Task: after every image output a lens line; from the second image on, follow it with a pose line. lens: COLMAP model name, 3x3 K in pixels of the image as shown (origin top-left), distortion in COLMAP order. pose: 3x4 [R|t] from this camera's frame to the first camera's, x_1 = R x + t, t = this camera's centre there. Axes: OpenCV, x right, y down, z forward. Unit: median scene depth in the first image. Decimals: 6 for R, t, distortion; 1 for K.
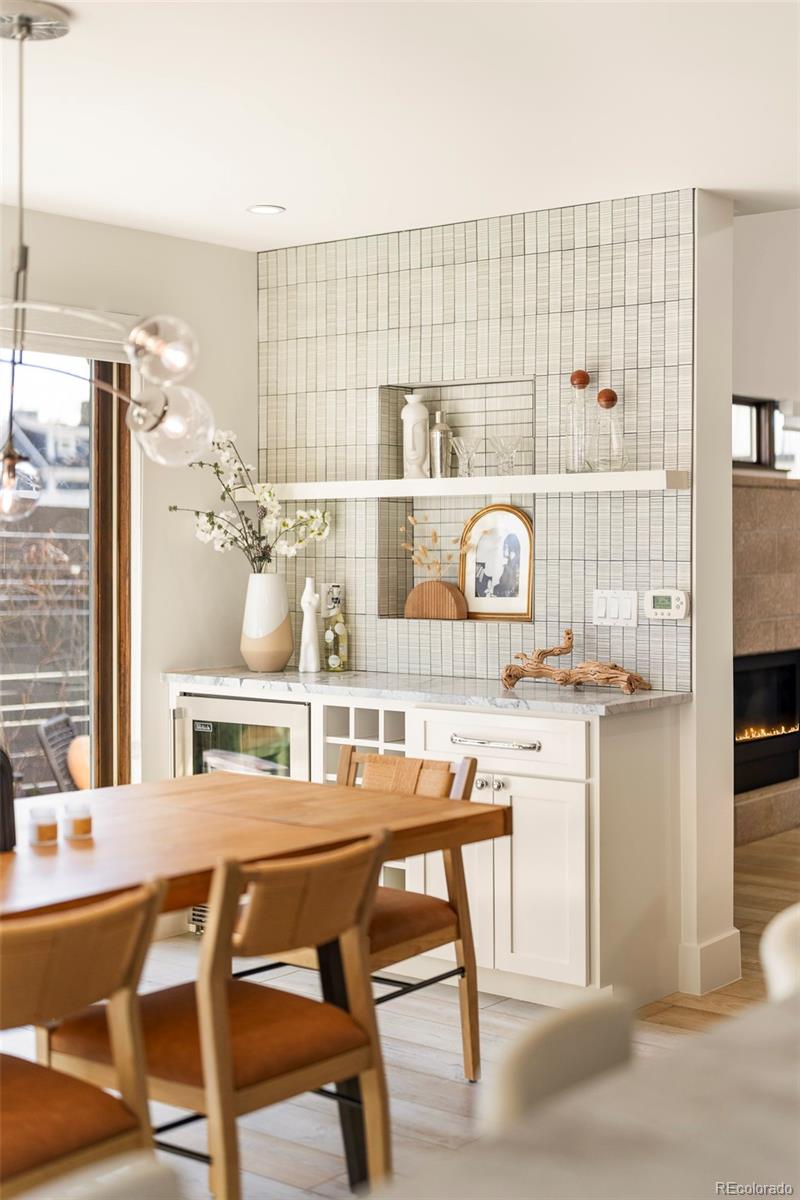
lens RADIAL K [[1706.1, 0, 399.7], [0, 1706.1, 597.5], [0, 0, 1]] dist [-0.038470, 0.000000]
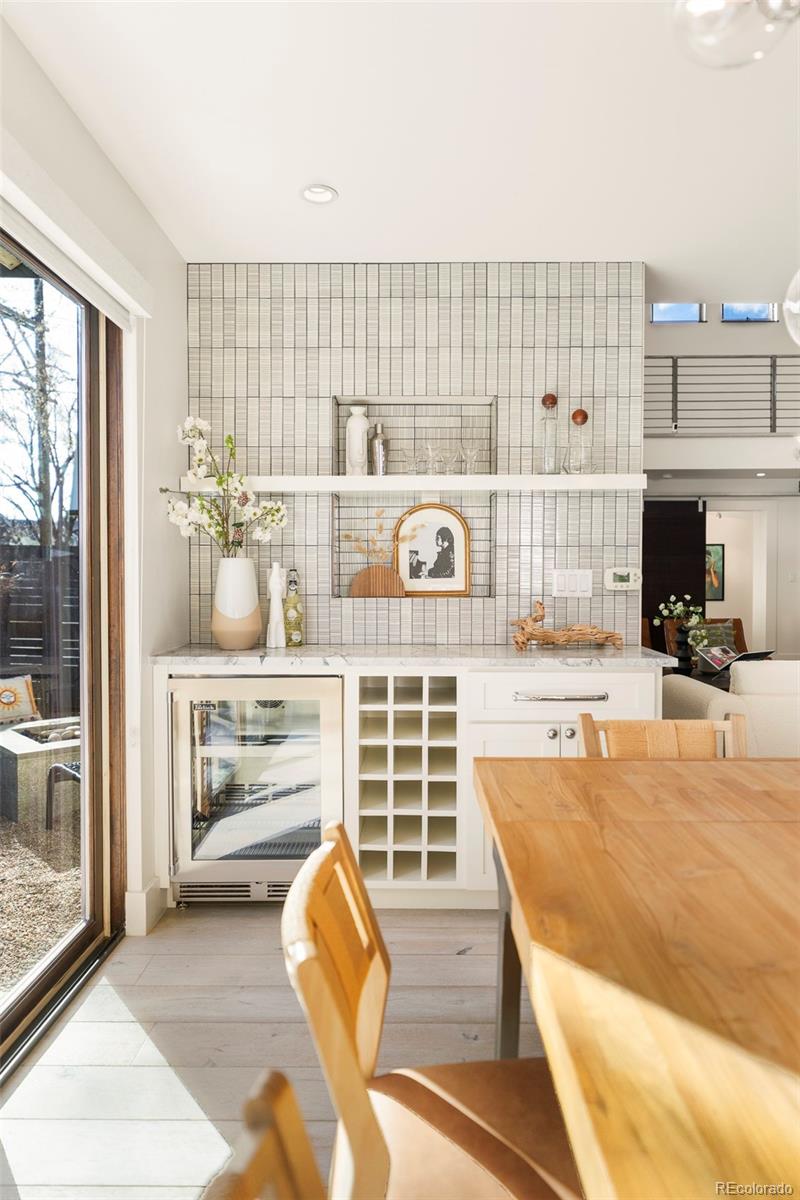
lens RADIAL K [[822.4, 0, 403.9], [0, 822.4, 600.7], [0, 0, 1]] dist [0.007446, -0.000611]
pose [[0.782085, -0.018966, 0.622883, -0.328075], [0.019873, 0.999787, 0.005491, 0.012313], [-0.622855, 0.008084, 0.782296, 0.543960]]
